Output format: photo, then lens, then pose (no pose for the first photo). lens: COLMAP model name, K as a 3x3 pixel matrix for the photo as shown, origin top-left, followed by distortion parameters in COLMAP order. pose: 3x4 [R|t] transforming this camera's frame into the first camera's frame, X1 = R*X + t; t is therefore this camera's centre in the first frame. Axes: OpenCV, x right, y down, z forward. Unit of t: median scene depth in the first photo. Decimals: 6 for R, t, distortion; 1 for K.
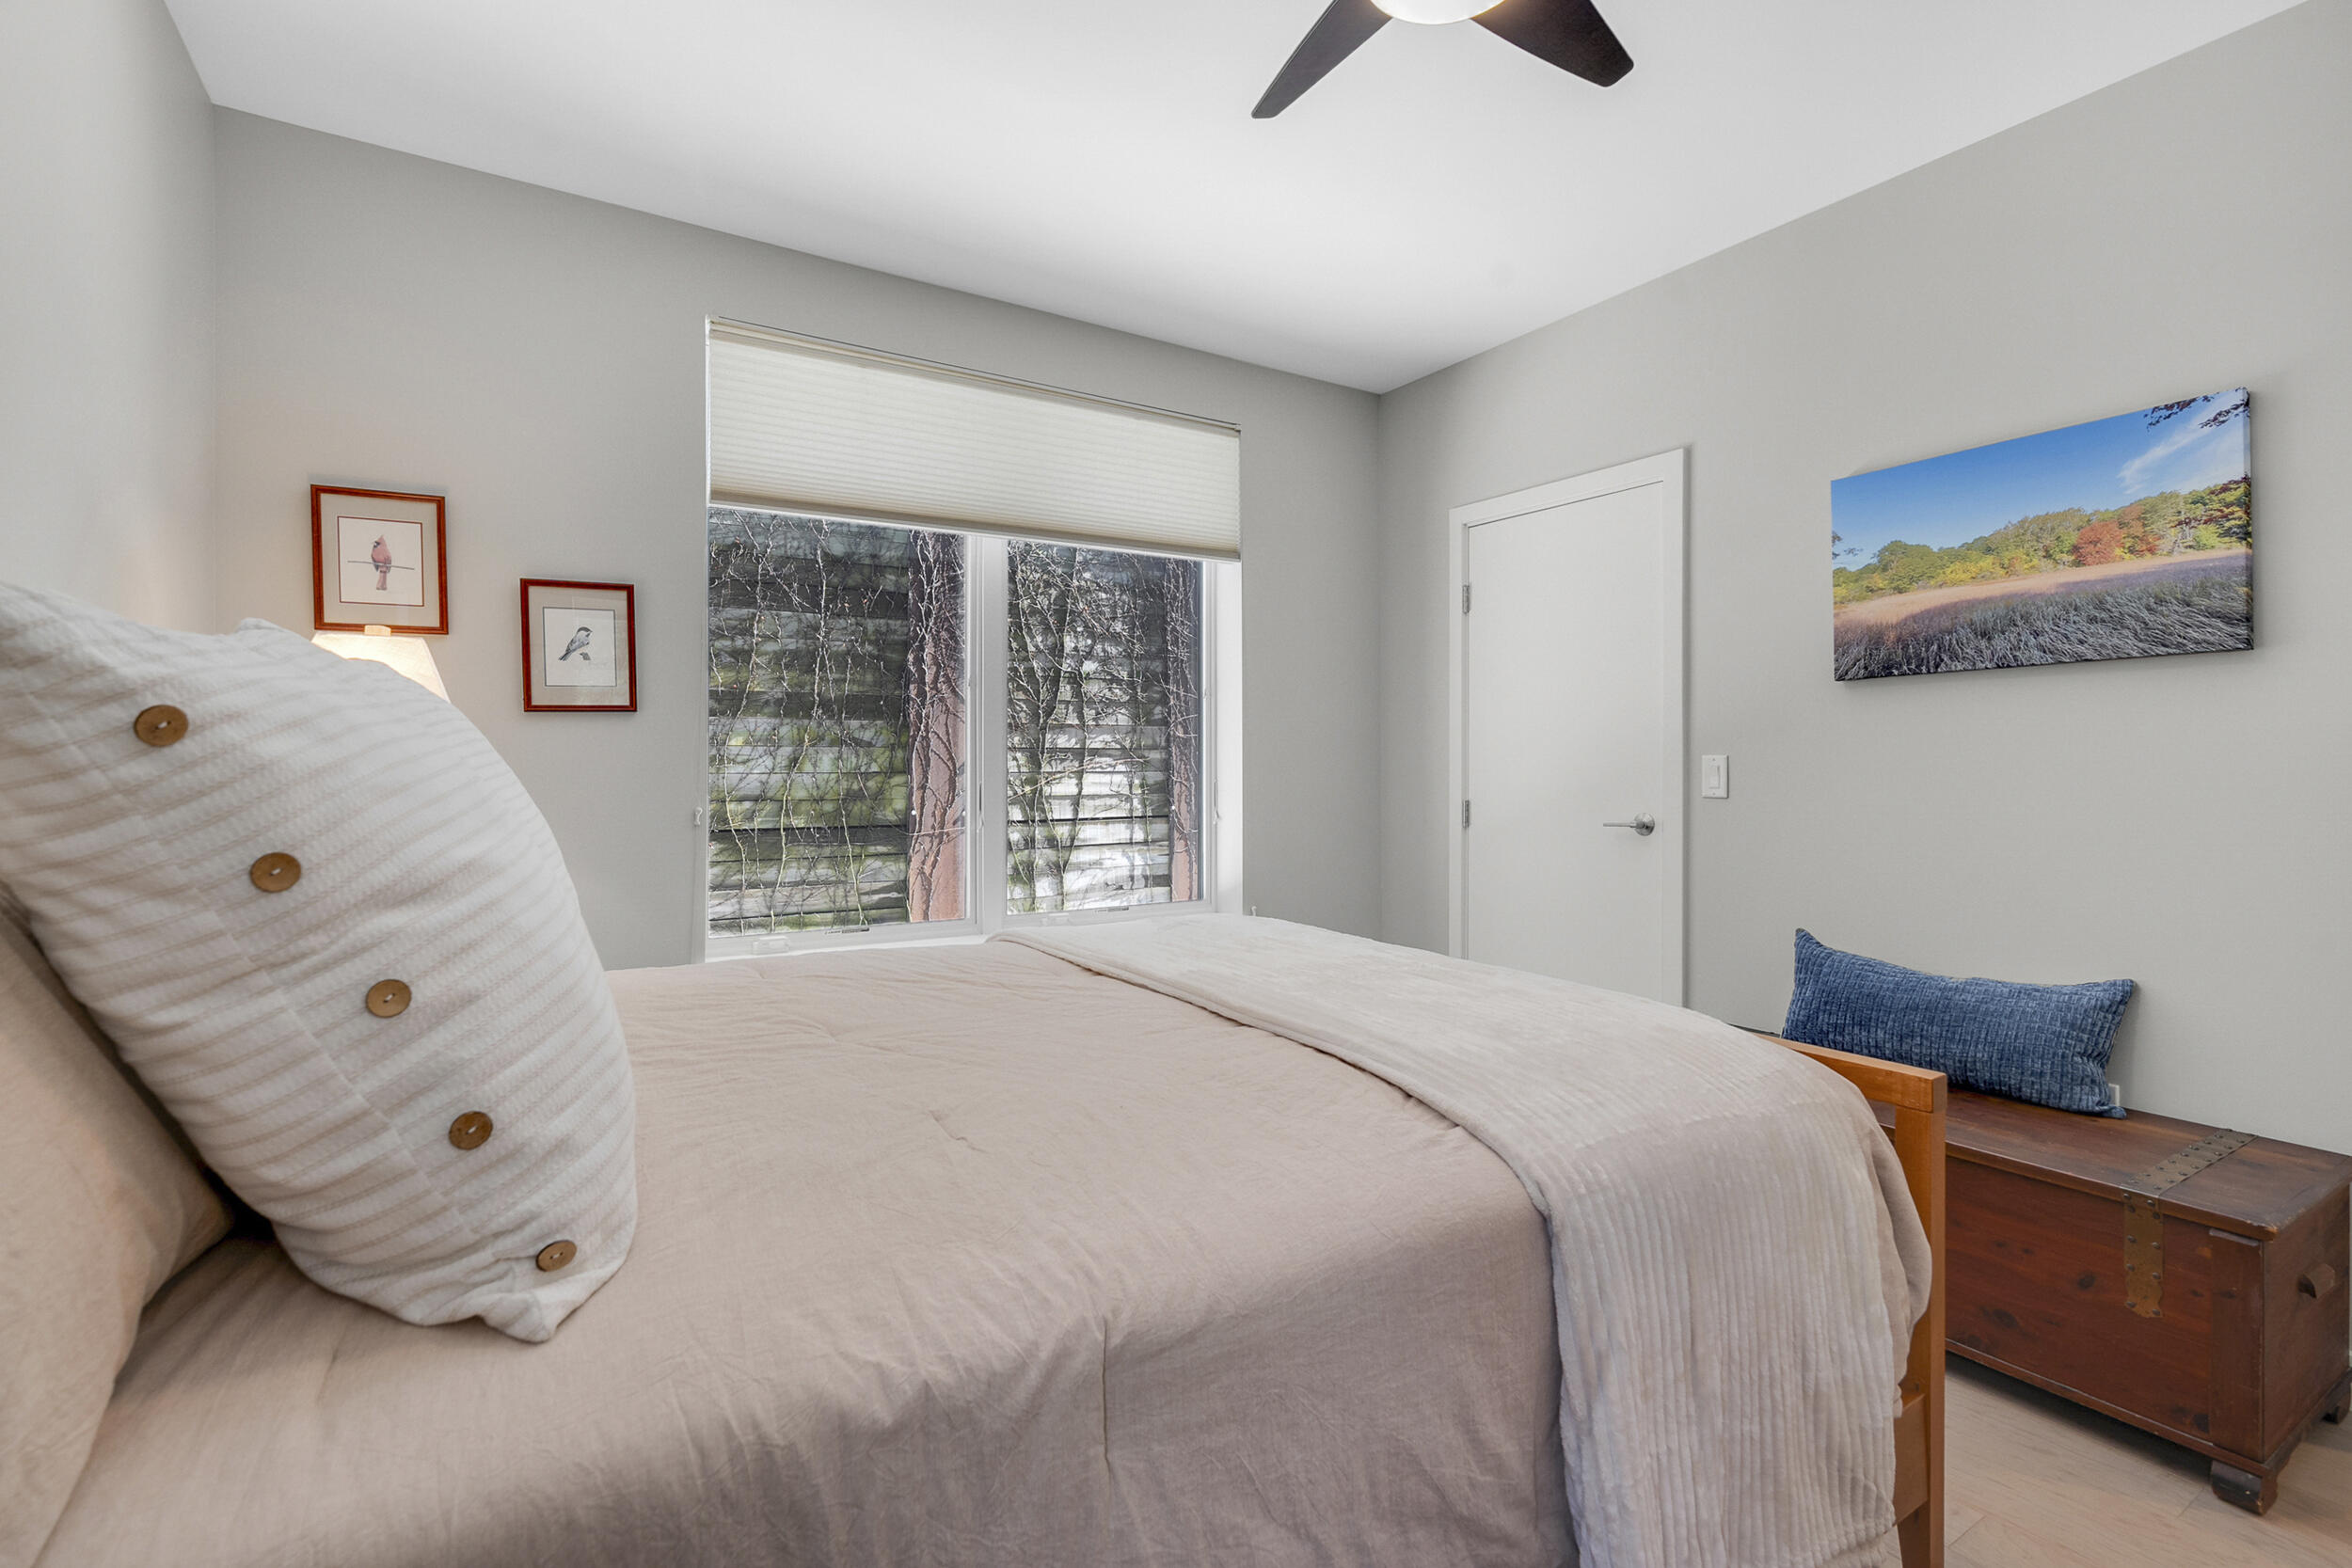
lens RADIAL K [[1082.0, 0, 1174.9], [0, 1082.0, 773.1], [0, 0, 1]] dist [-0.002923, 0.000312]
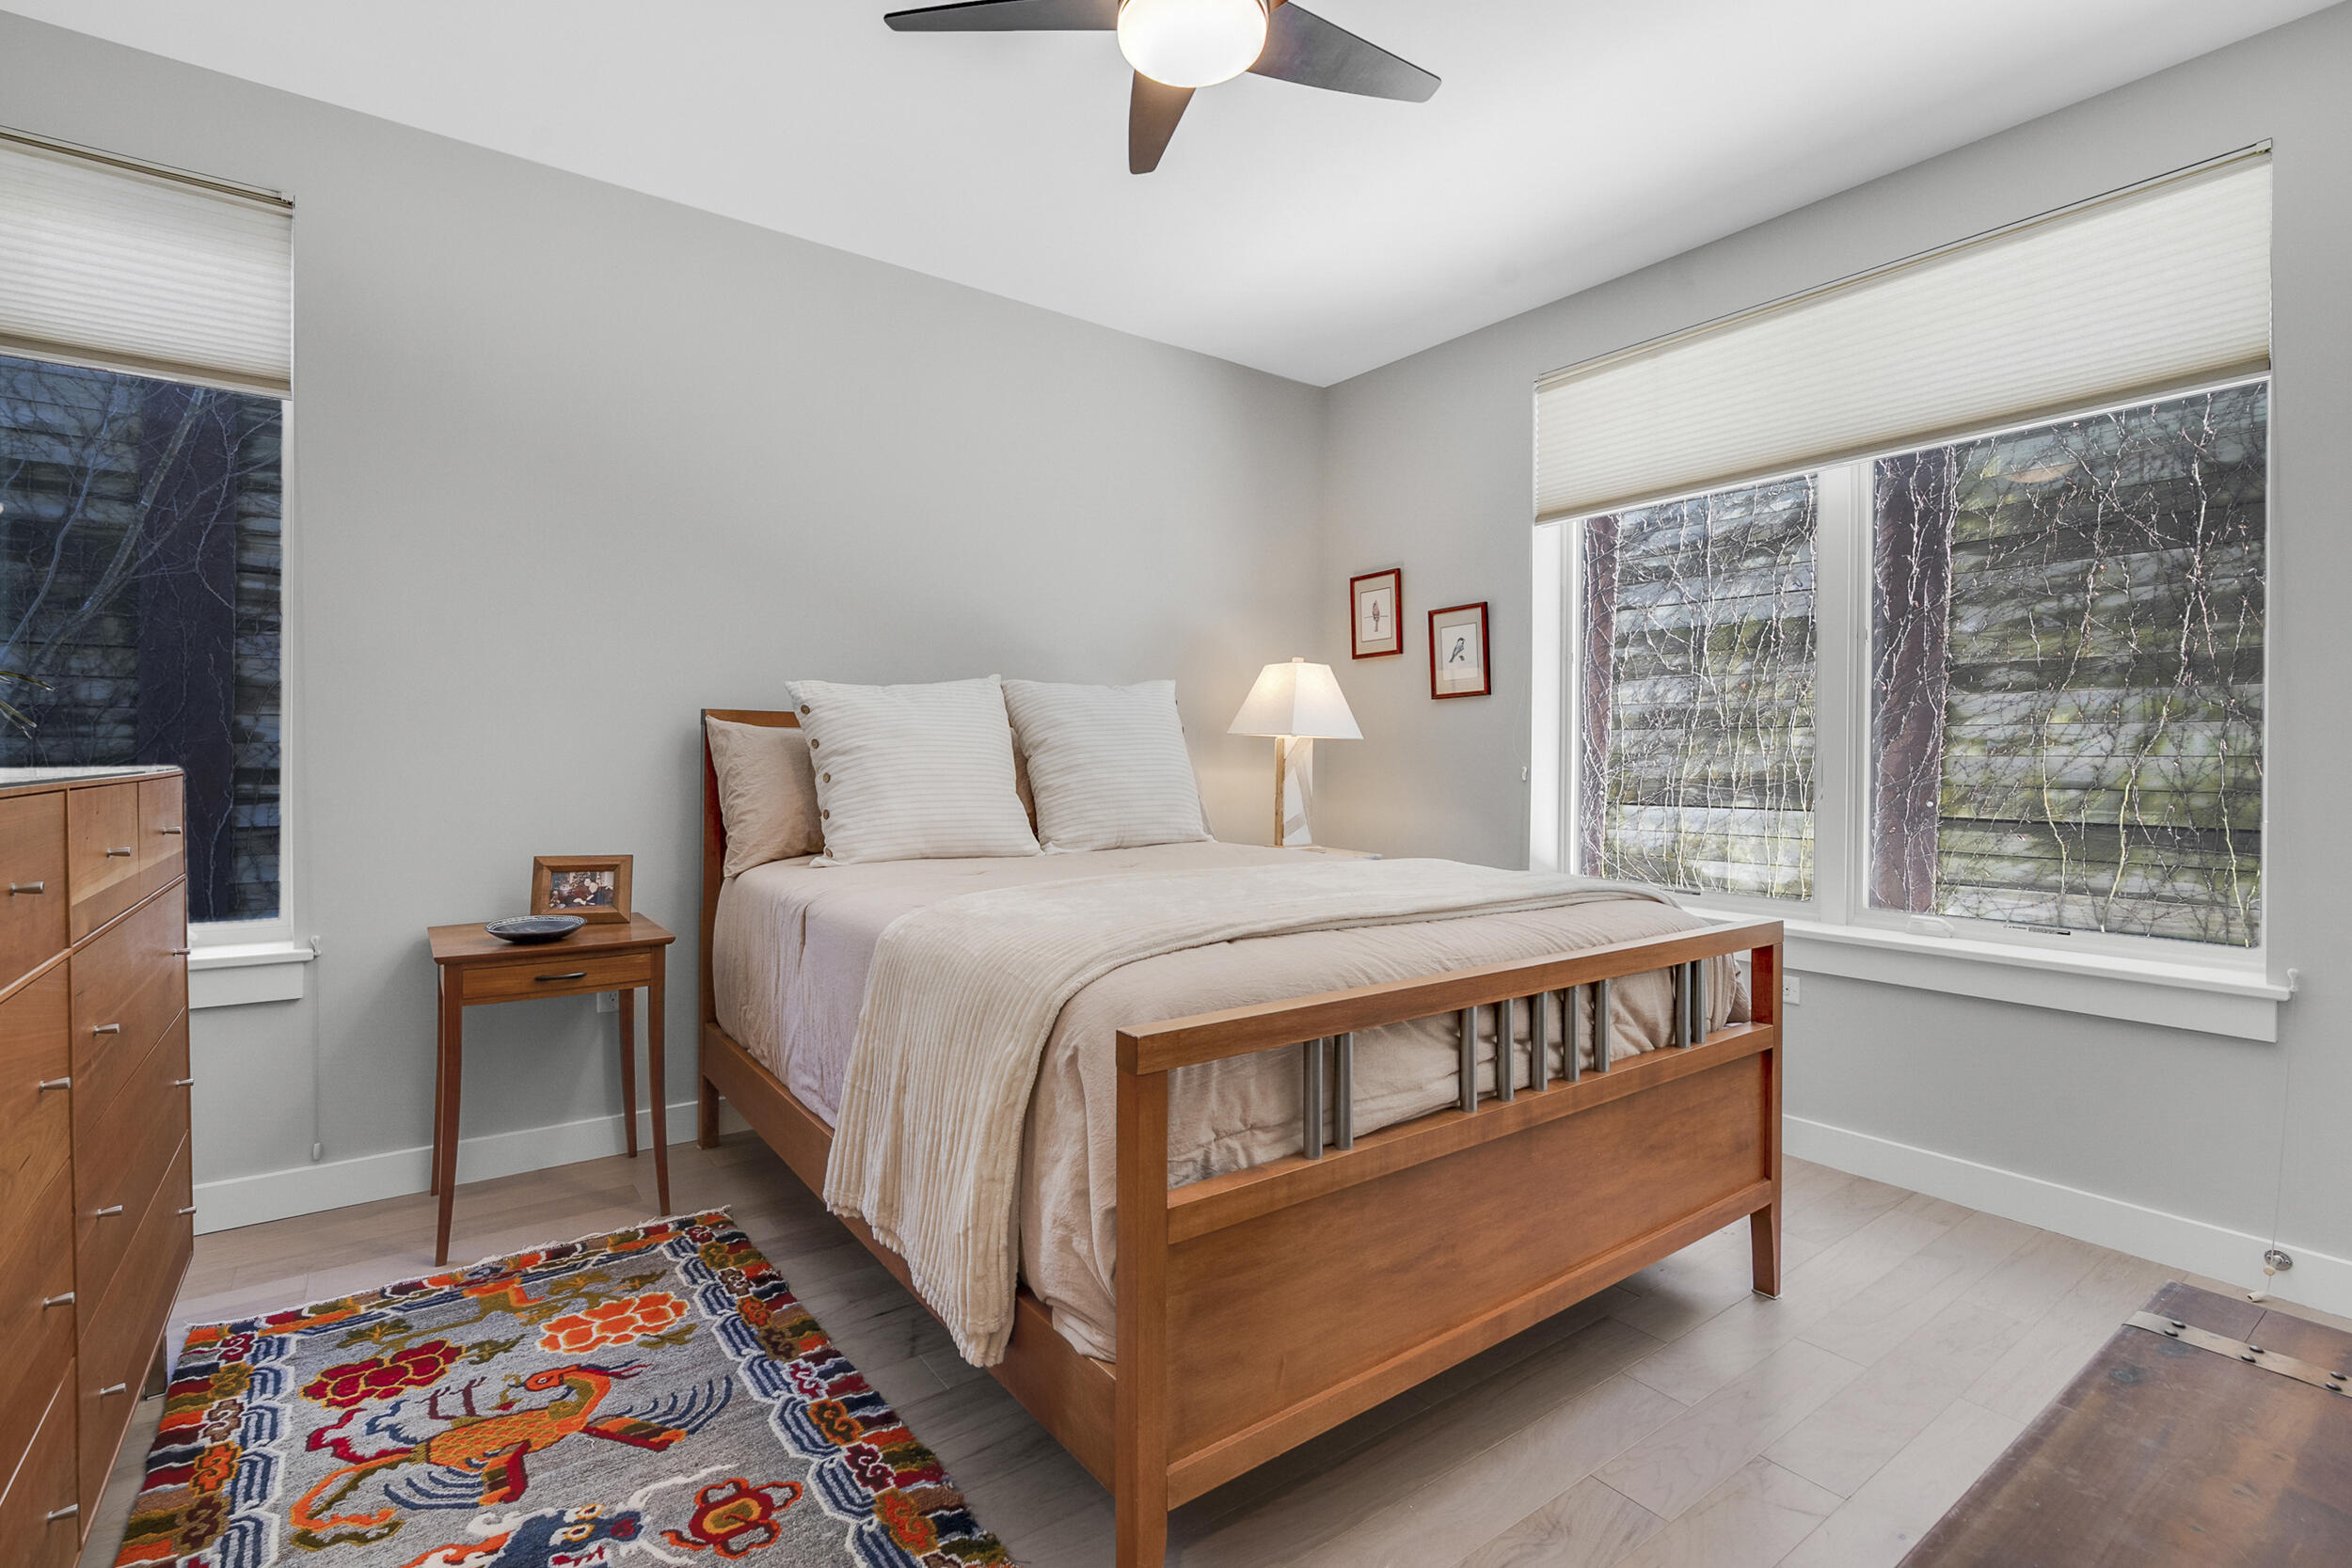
lens RADIAL K [[1082.0, 0, 1172.3], [0, 1082.0, 770.7], [0, 0, 1]] dist [-0.002923, 0.000312]
pose [[0.066596, 0.010416, -0.997726, 0.391042], [-0.017006, 0.999812, 0.009303, 0.015441], [0.997635, 0.016348, 0.066761, 0.242819]]
